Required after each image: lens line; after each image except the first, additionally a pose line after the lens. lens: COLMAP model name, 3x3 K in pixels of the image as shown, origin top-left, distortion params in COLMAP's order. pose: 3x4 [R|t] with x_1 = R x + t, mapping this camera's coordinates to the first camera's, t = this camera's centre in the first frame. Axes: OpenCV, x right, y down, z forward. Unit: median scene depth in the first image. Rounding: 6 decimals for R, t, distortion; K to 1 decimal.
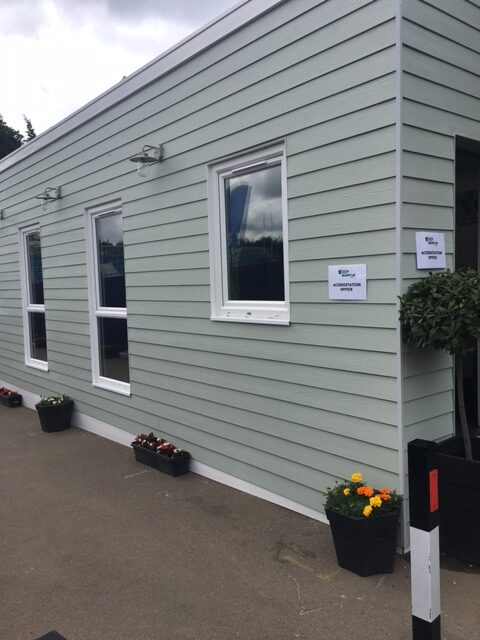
lens RADIAL K [[546.6, 0, 240.5], [0, 546.6, 319.4], [0, 0, 1]] dist [0.058160, -0.064540]
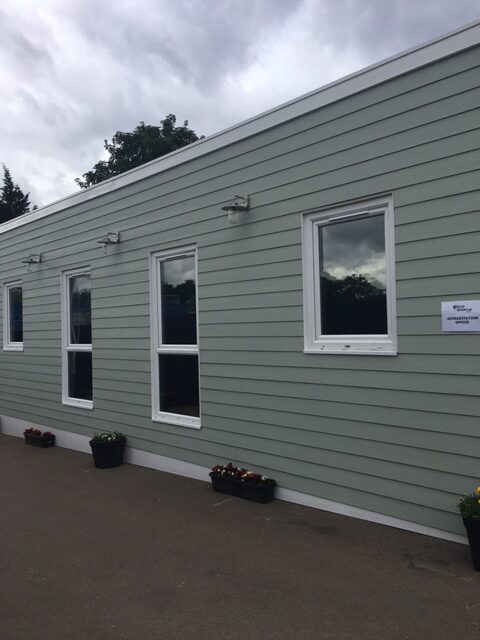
lens RADIAL K [[546.6, 0, 237.5], [0, 546.6, 318.0], [0, 0, 1]] dist [0.058160, -0.064540]
pose [[0.997425, 0.009514, 0.071086, -0.238551], [-0.002875, 0.995669, -0.092927, 0.029956], [-0.071662, 0.092484, 0.993132, -0.070215]]
